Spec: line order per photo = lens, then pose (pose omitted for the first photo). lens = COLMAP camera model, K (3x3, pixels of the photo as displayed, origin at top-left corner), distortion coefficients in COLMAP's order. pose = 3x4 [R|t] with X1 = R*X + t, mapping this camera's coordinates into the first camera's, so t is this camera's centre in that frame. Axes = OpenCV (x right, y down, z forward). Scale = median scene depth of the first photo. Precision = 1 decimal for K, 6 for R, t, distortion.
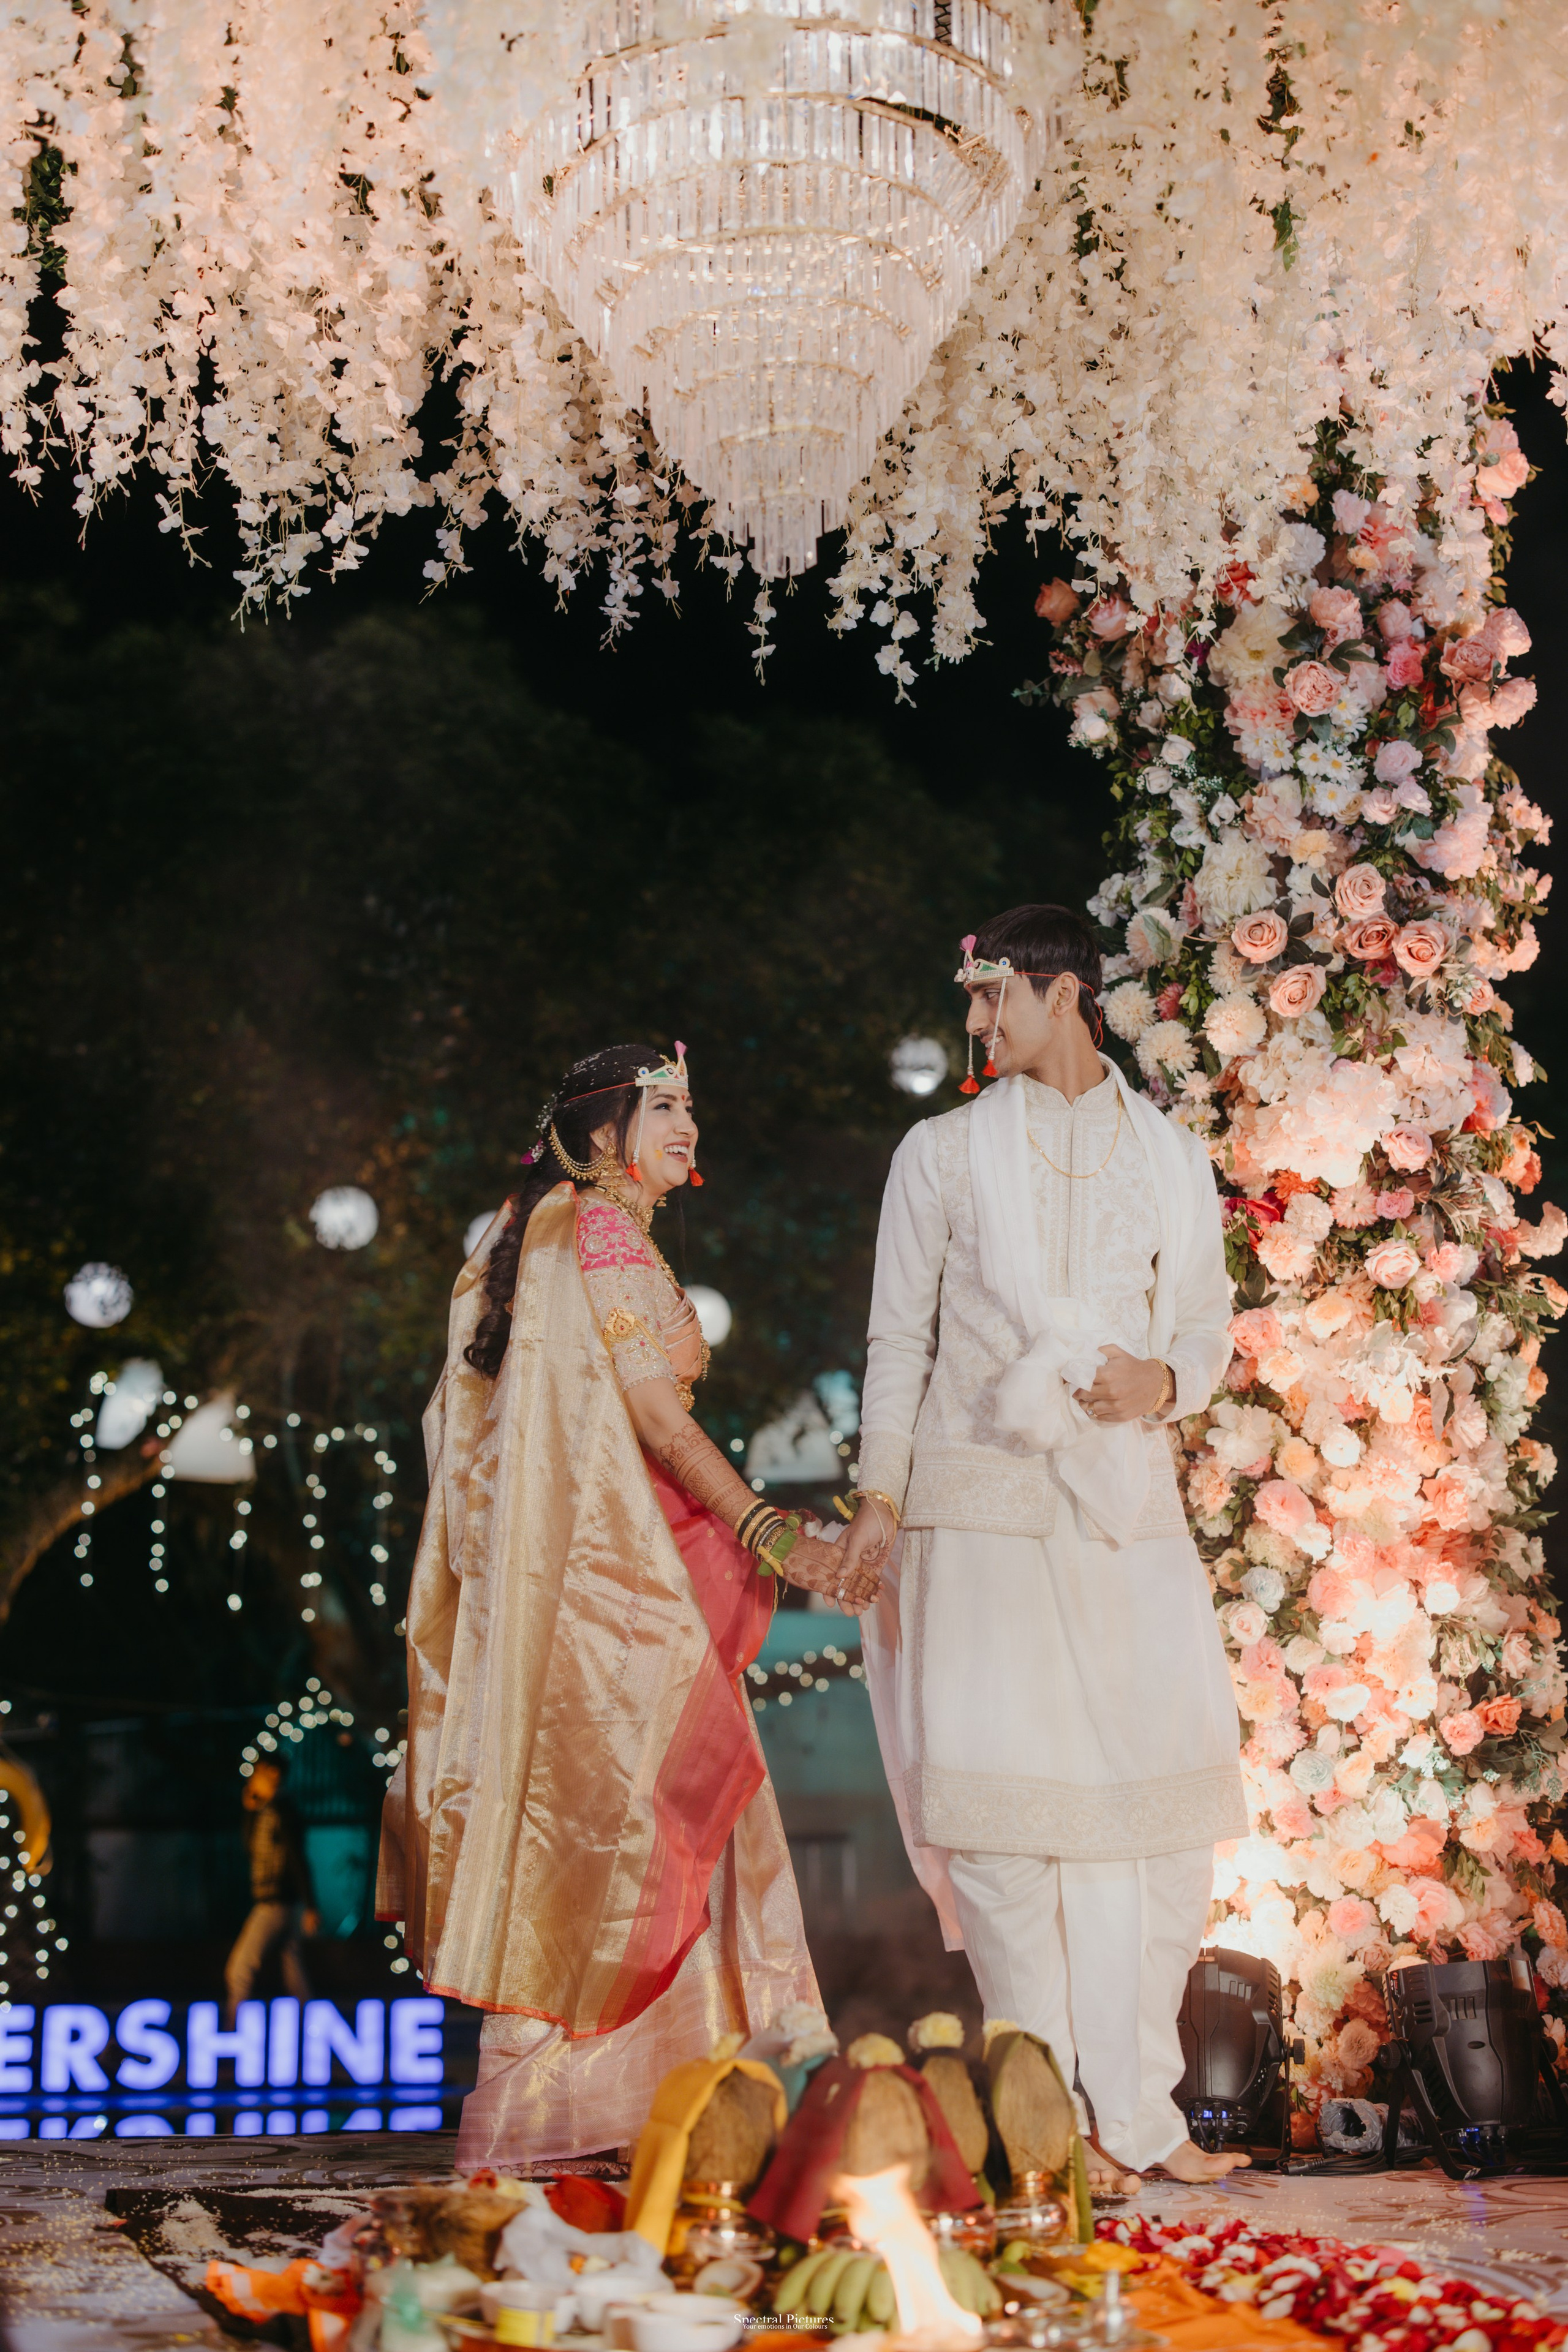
lens RADIAL K [[3407.0, 0, 813.3], [0, 3407.0, 1150.9], [0, 0, 1]] dist [-0.011867, 0.105260]
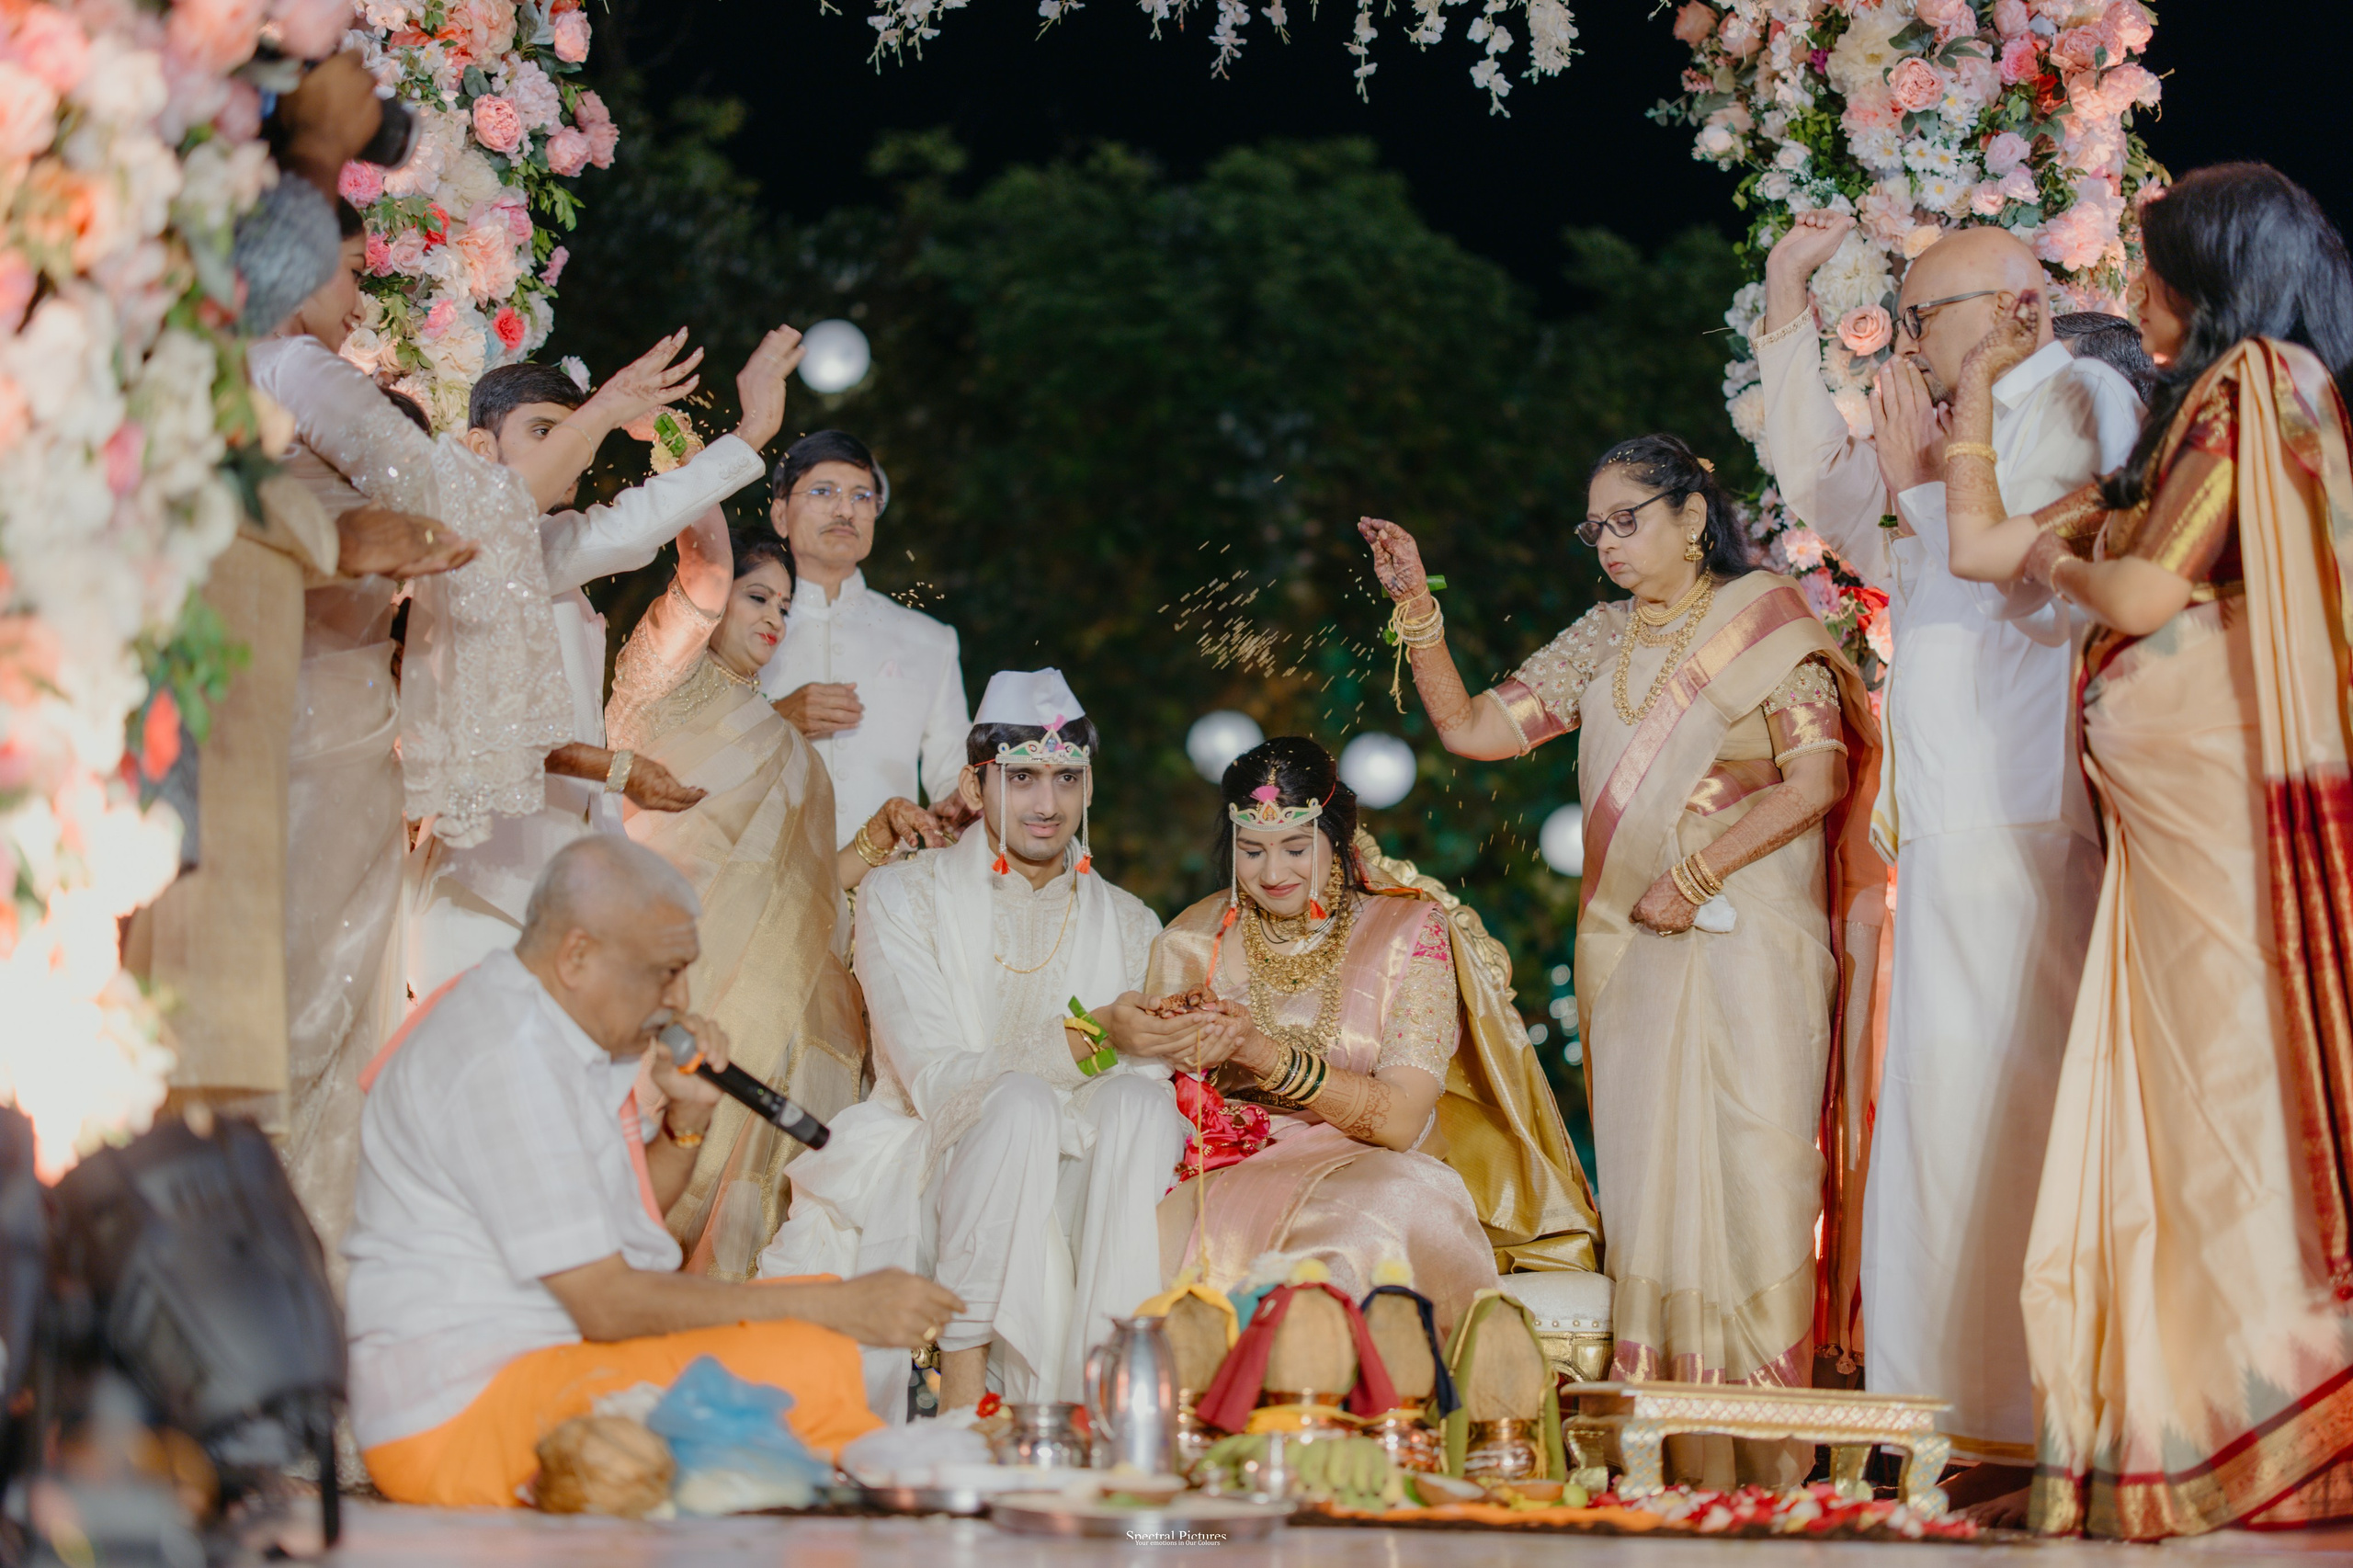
lens RADIAL K [[3525.6, 0, 1176.5], [0, 3525.6, 784.0], [0, 0, 1]] dist [0.033208, -0.072709]
pose [[0.982551, -0.014918, -0.185392, 0.122656], [0.017135, 0.999800, 0.010359, 0.059535], [0.185201, -0.013355, 0.982610, -0.086298]]
